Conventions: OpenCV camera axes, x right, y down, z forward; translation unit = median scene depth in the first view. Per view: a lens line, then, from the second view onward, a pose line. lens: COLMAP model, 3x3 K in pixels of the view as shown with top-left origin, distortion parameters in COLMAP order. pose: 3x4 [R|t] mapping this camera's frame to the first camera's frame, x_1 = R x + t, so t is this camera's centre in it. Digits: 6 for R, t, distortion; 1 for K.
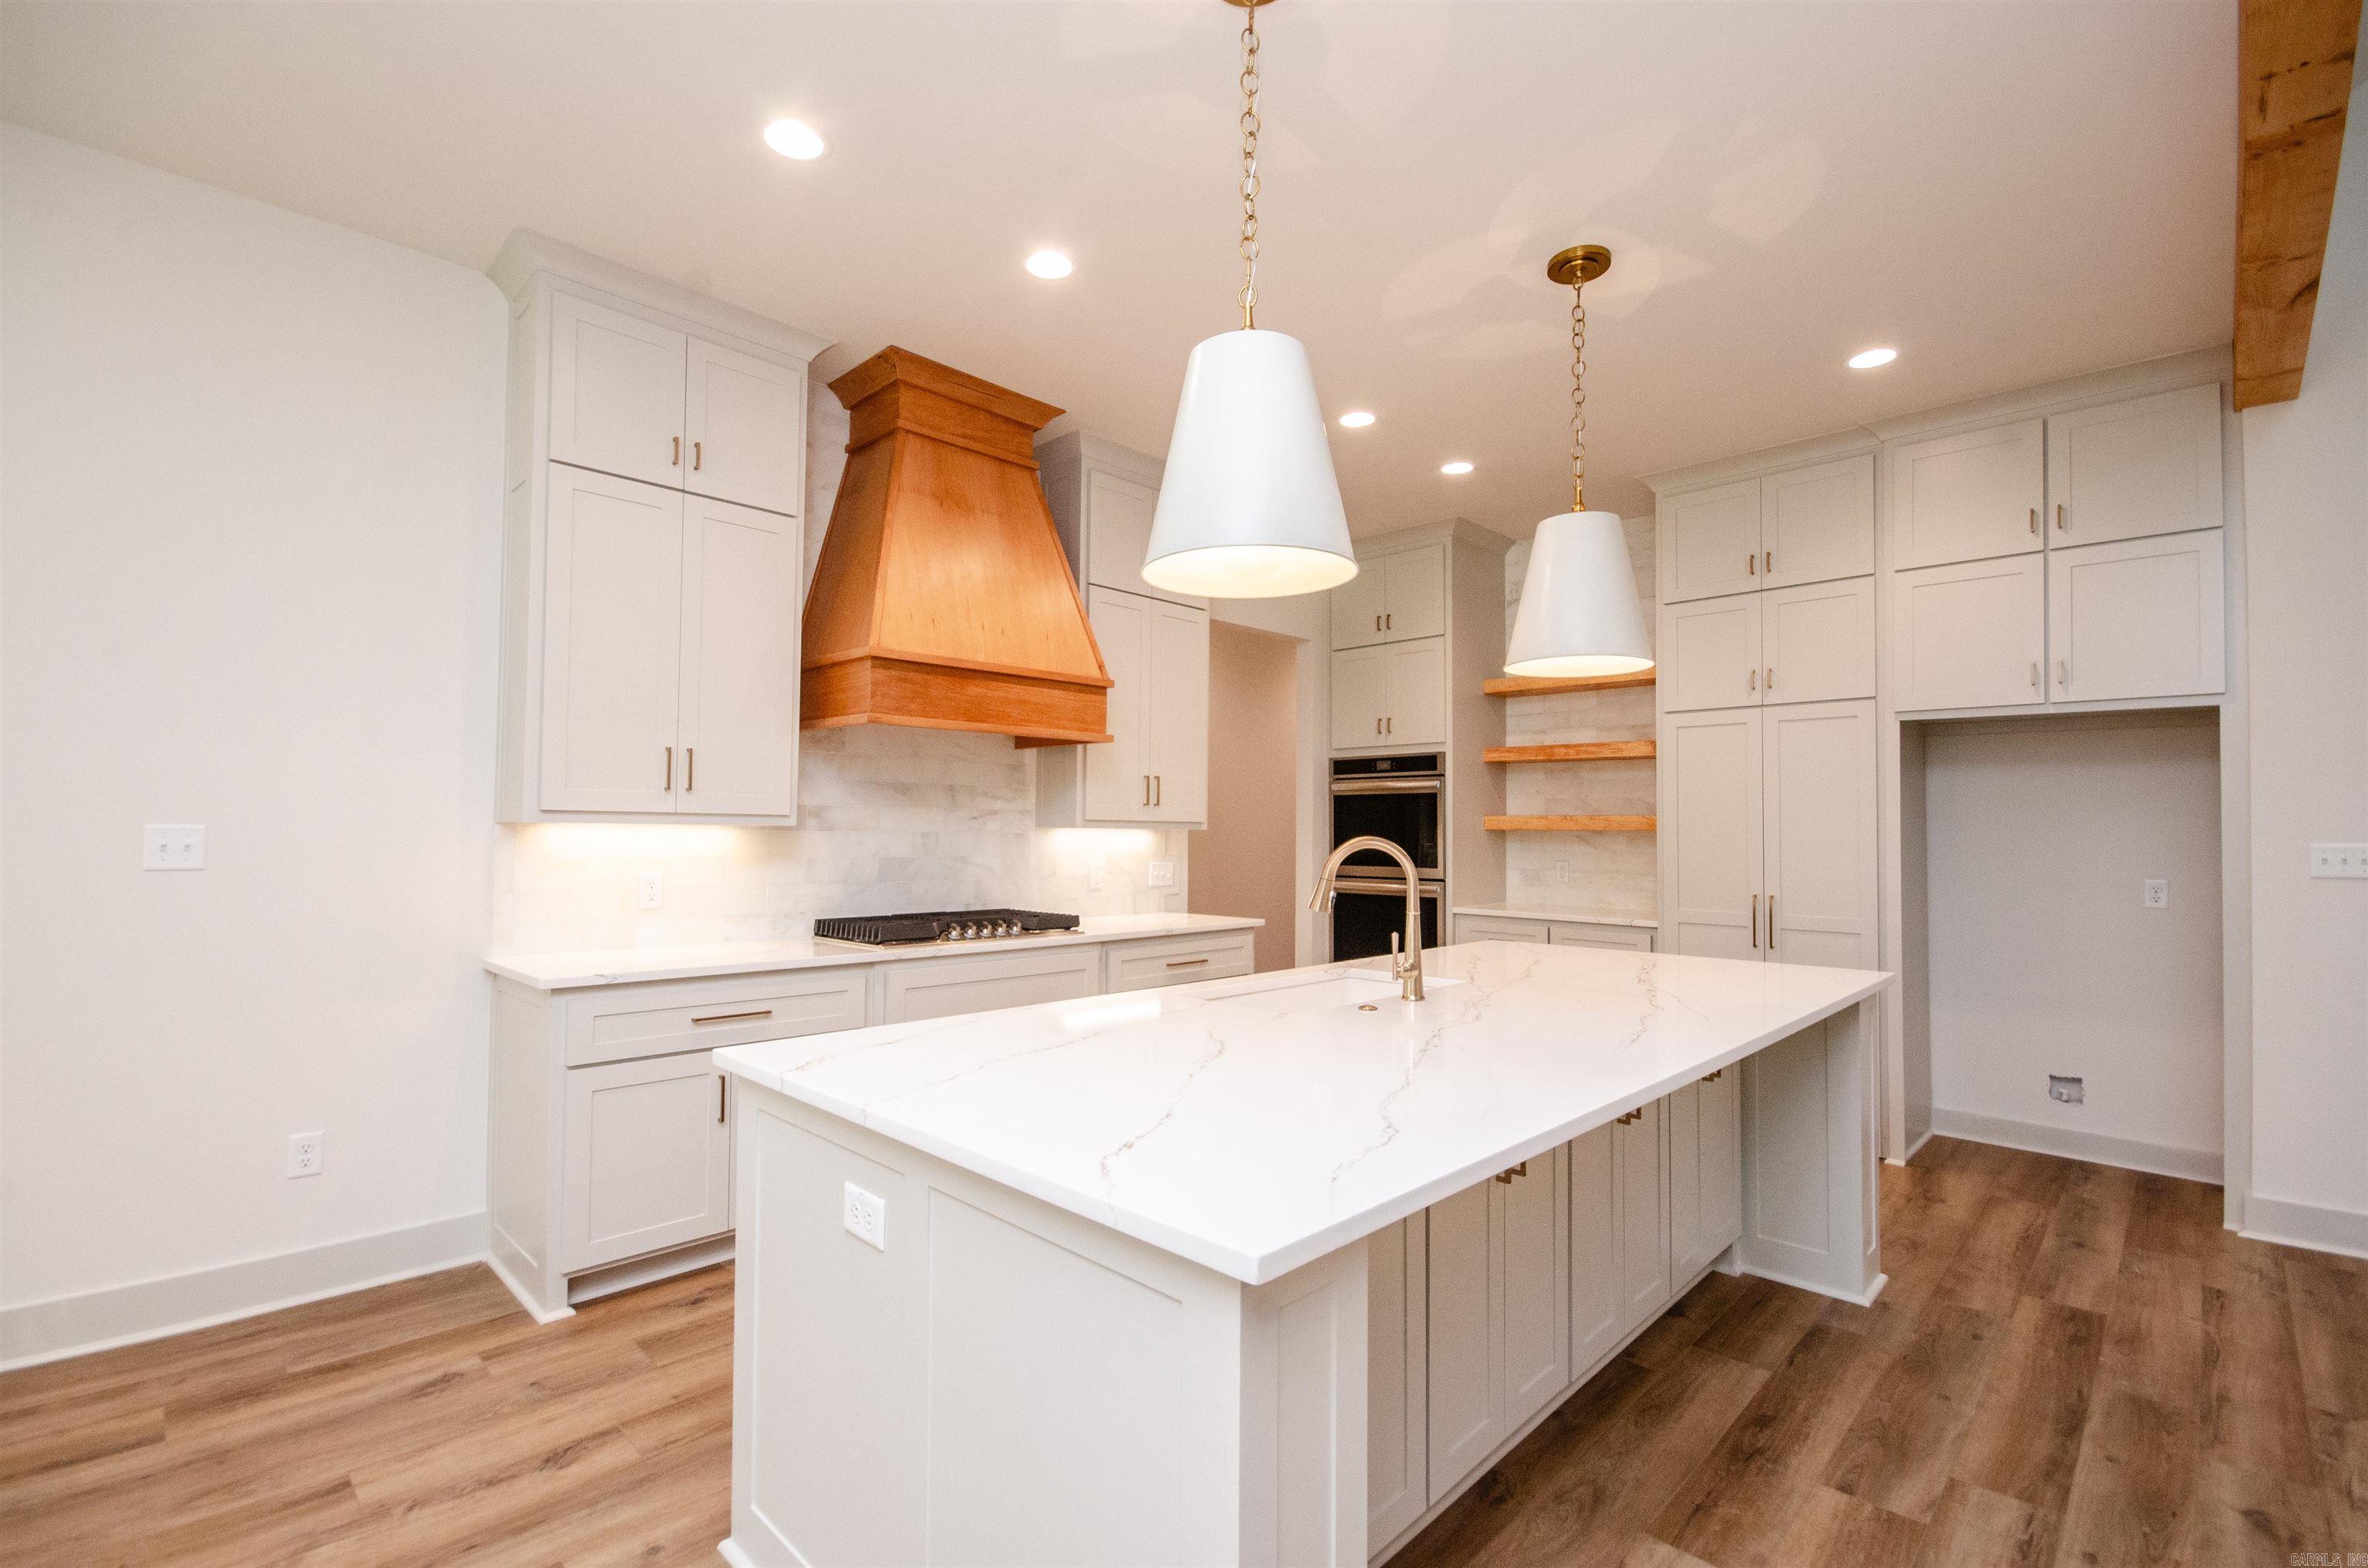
lens RADIAL K [[1036.9, 0, 1160.7], [0, 1036.9, 805.0], [0, 0, 1]] dist [-0.004647, -0.000445]
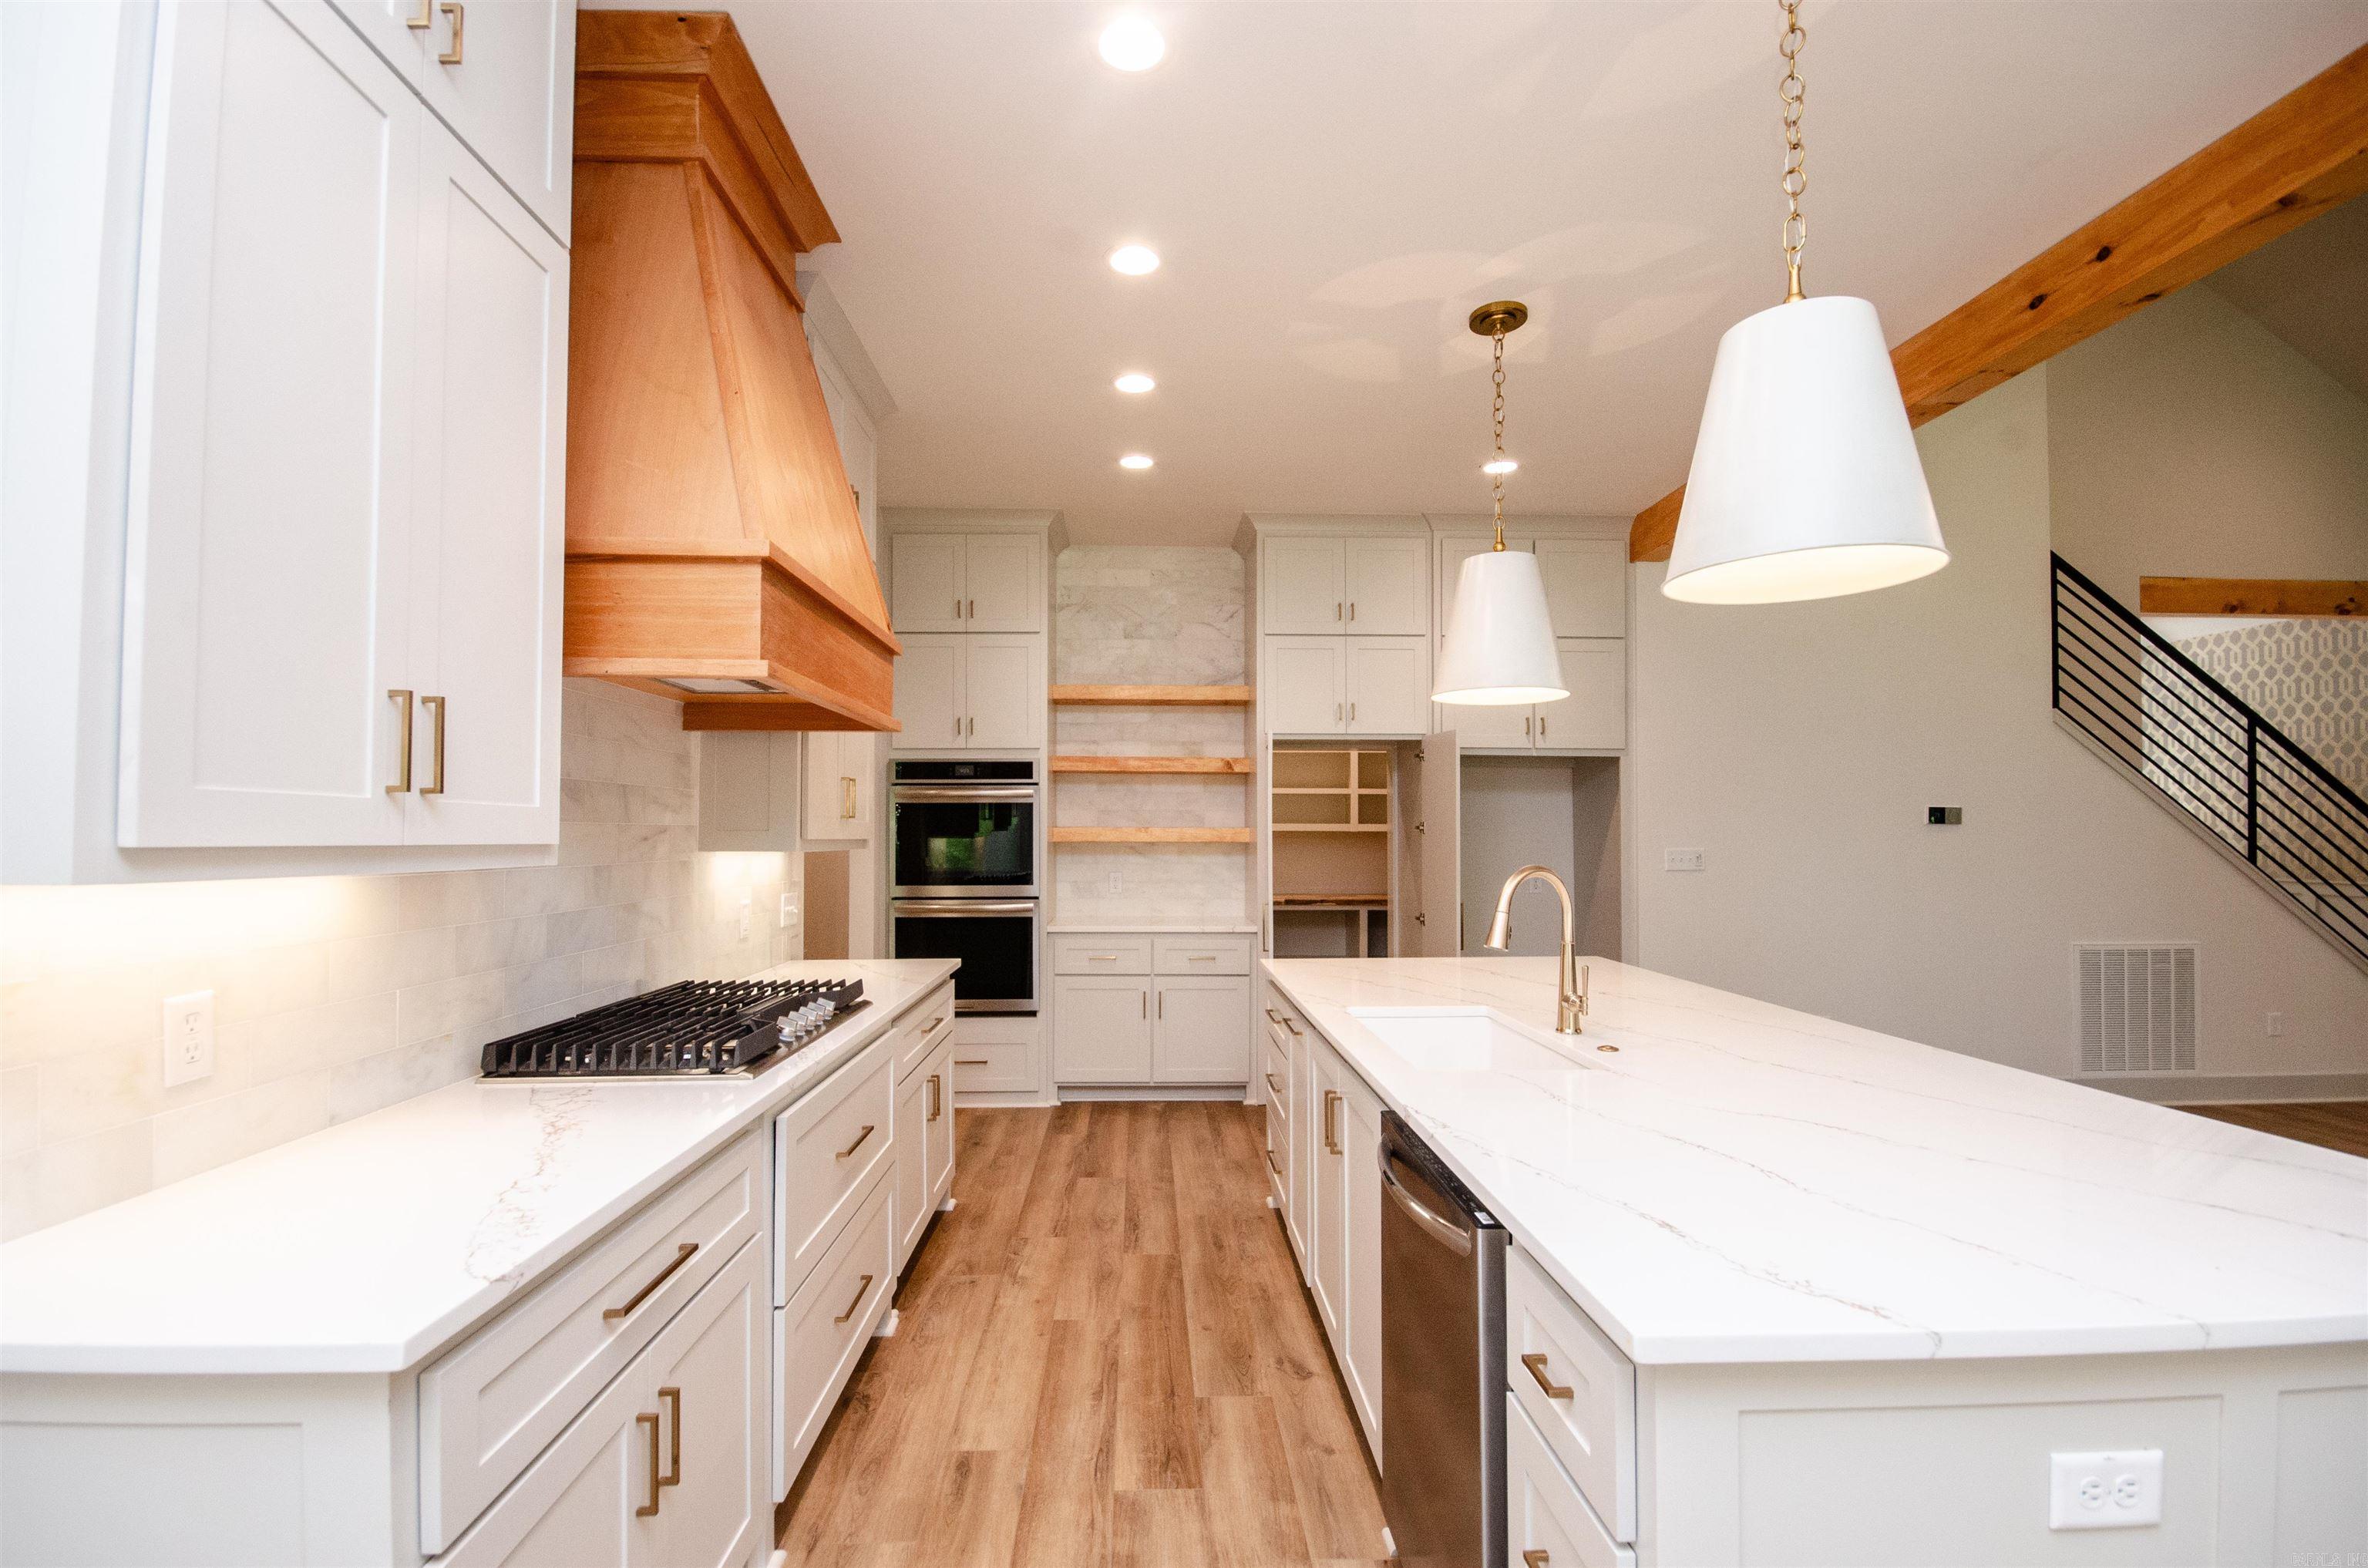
lens RADIAL K [[1041.2, 0, 1166.7], [0, 1041.2, 812.9], [0, 0, 1]] dist [-0.003719, -0.000346]
pose [[0.685571, 0.007208, 0.727970, -0.438766], [-0.012481, 0.999920, 0.001852, -0.008265], [-0.727899, -0.010356, 0.685606, 0.373382]]
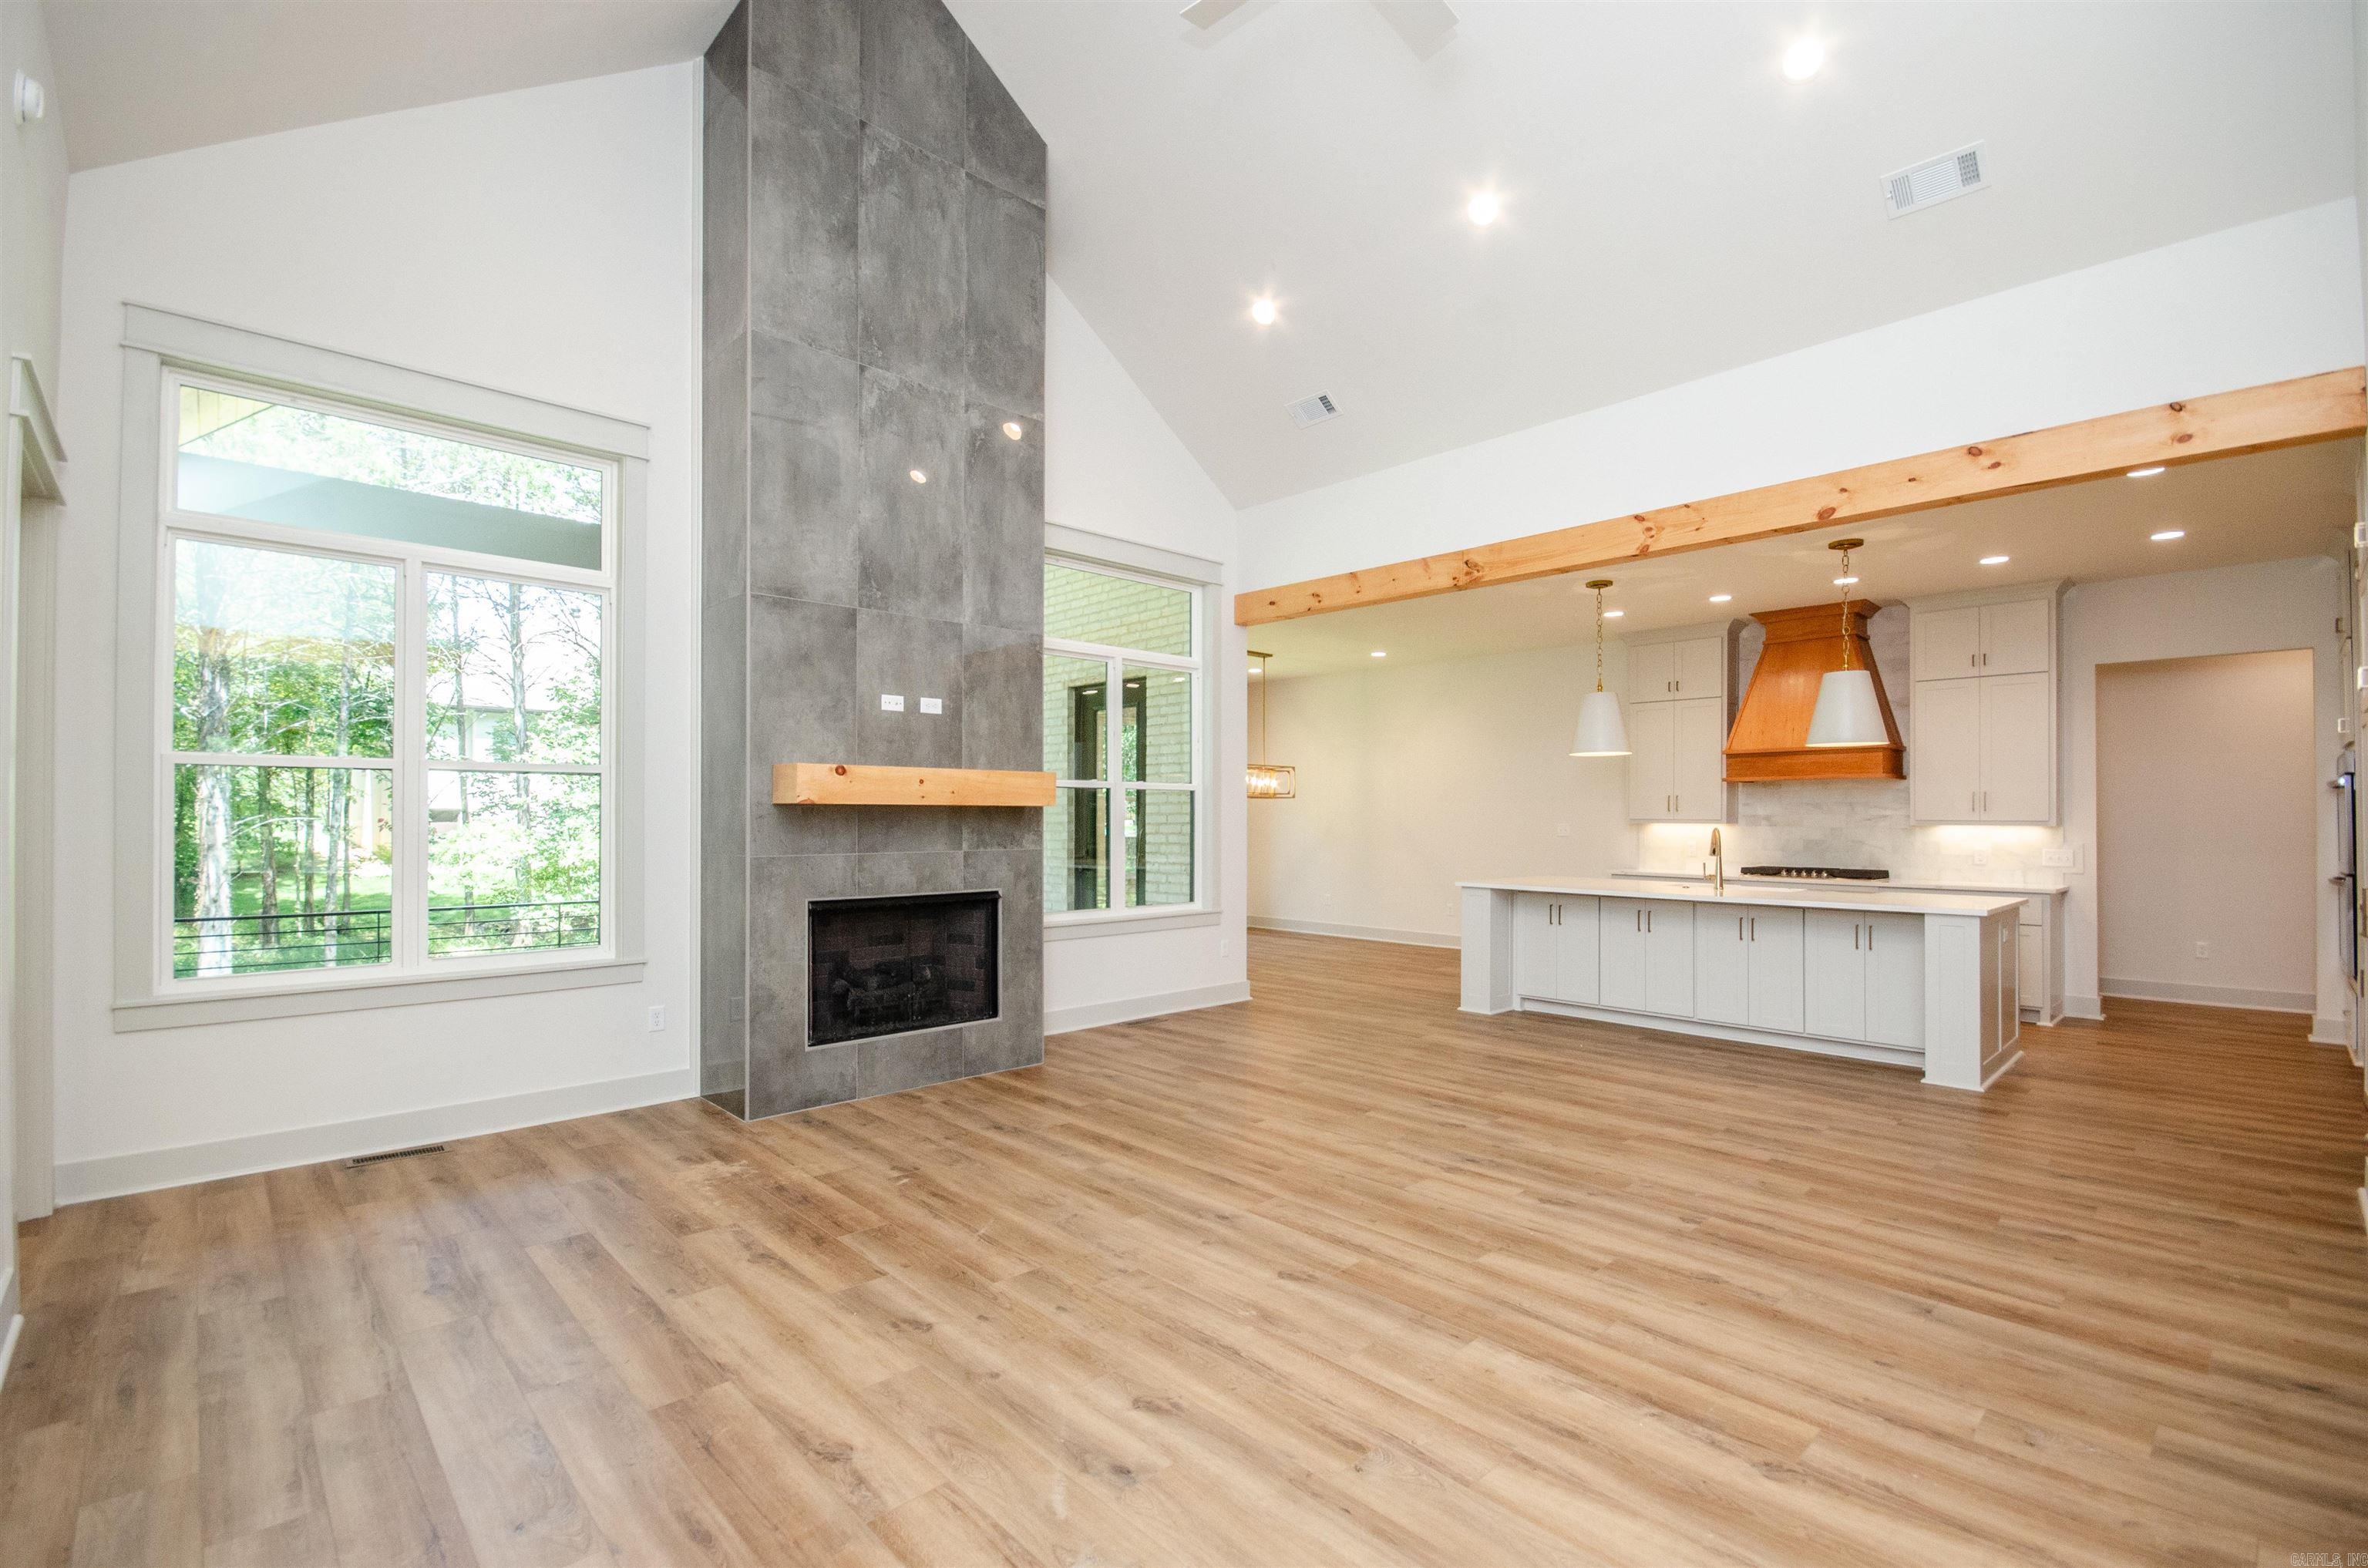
lens RADIAL K [[1036.6, 0, 1161.1], [0, 1036.6, 806.6], [0, 0, 1]] dist [0.007147, -0.012396]
pose [[-0.037933, -0.021559, -0.999048, 1.785473], [0.020150, 0.999547, -0.022335, 0.005185], [0.999077, -0.020978, -0.037481, -0.186701]]
